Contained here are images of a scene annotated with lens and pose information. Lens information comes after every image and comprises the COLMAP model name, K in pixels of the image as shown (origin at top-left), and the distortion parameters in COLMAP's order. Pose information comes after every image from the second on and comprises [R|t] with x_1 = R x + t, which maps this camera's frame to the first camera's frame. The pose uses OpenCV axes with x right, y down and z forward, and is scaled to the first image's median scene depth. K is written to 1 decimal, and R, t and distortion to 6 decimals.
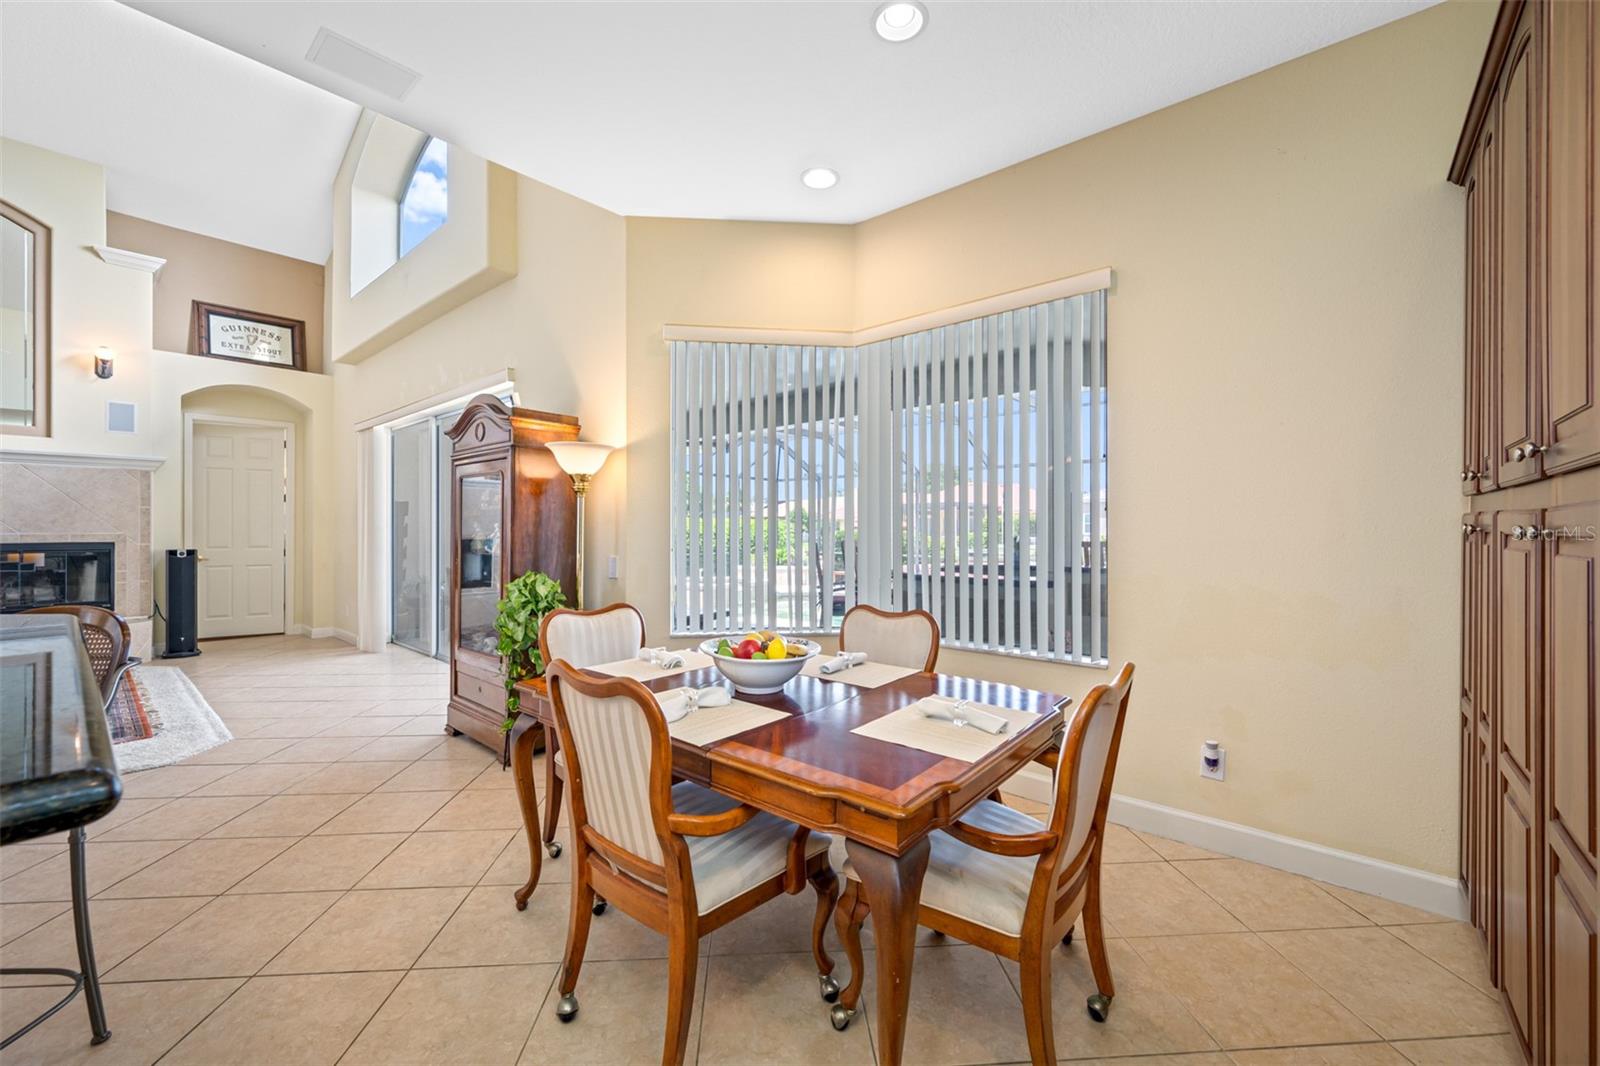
lens RADIAL K [[644.4, 0, 794.0], [0, 644.4, 528.6], [0, 0, 1]] dist [-0.002544, 0.000935]
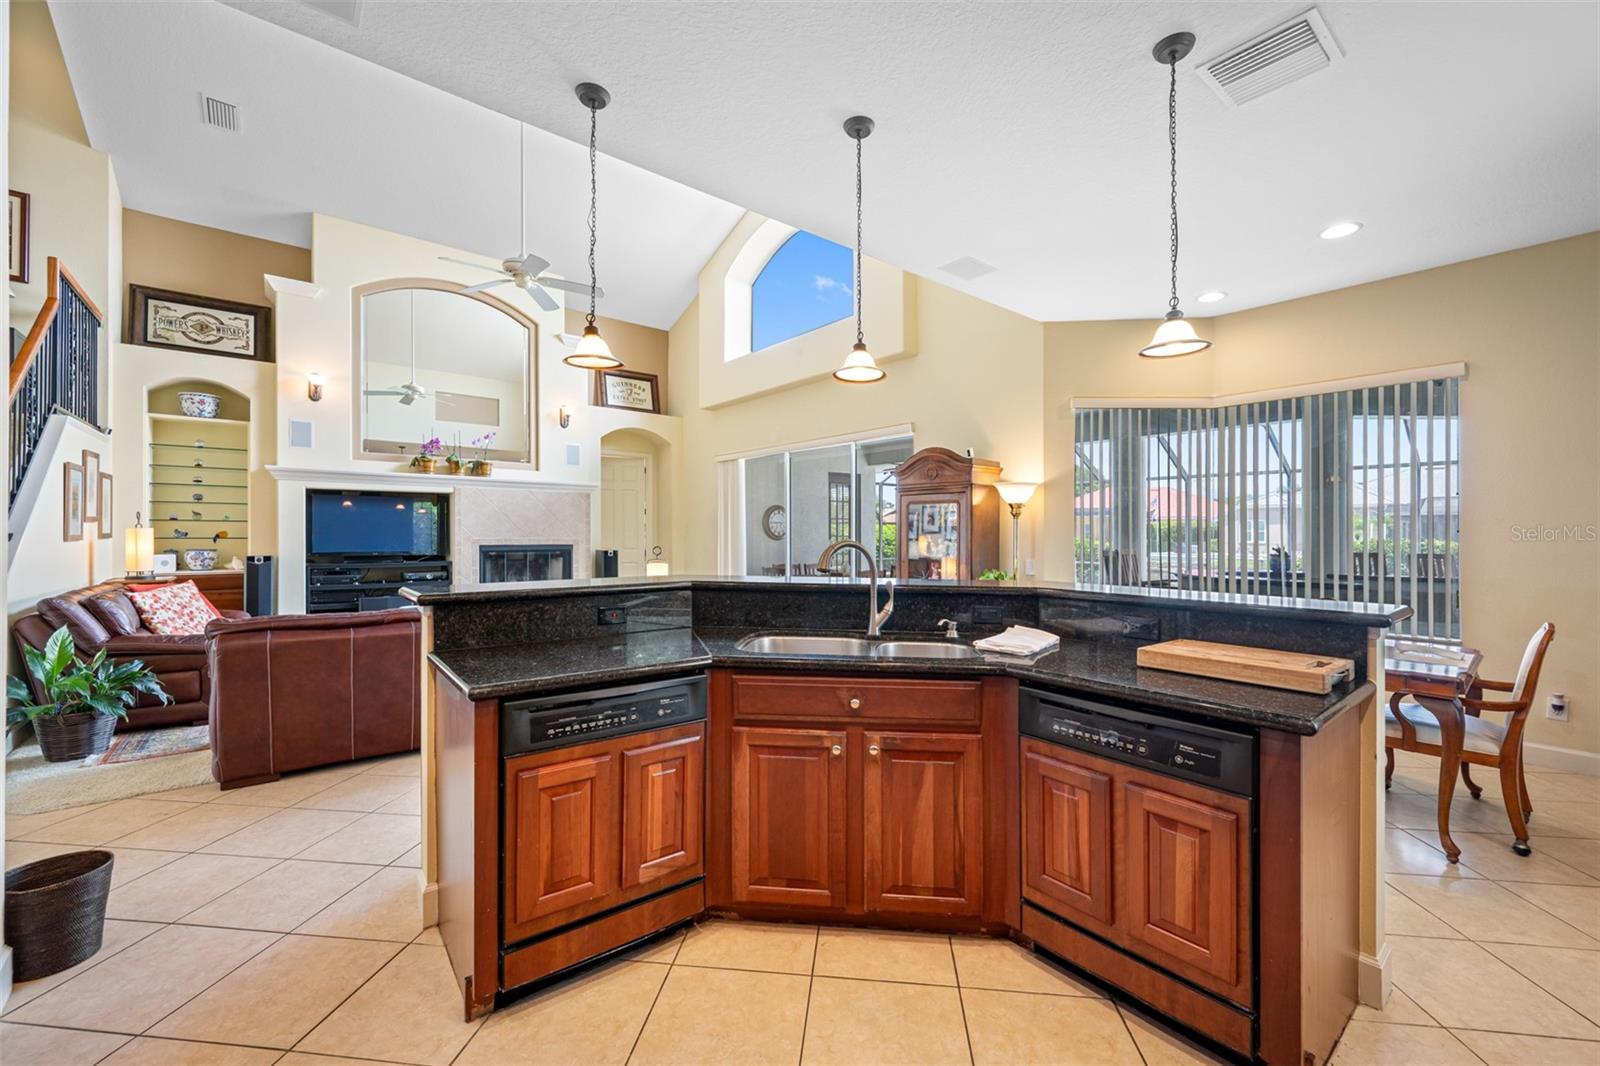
lens RADIAL K [[644.4, 0, 805.1], [0, 644.4, 530.8], [0, 0, 1]] dist [-0.002544, 0.000935]
pose [[0.985508, 0.006829, -0.169492, -0.318983], [-0.007773, 0.999958, -0.004903, -0.006276], [0.169452, 0.006150, 0.985519, -0.294199]]
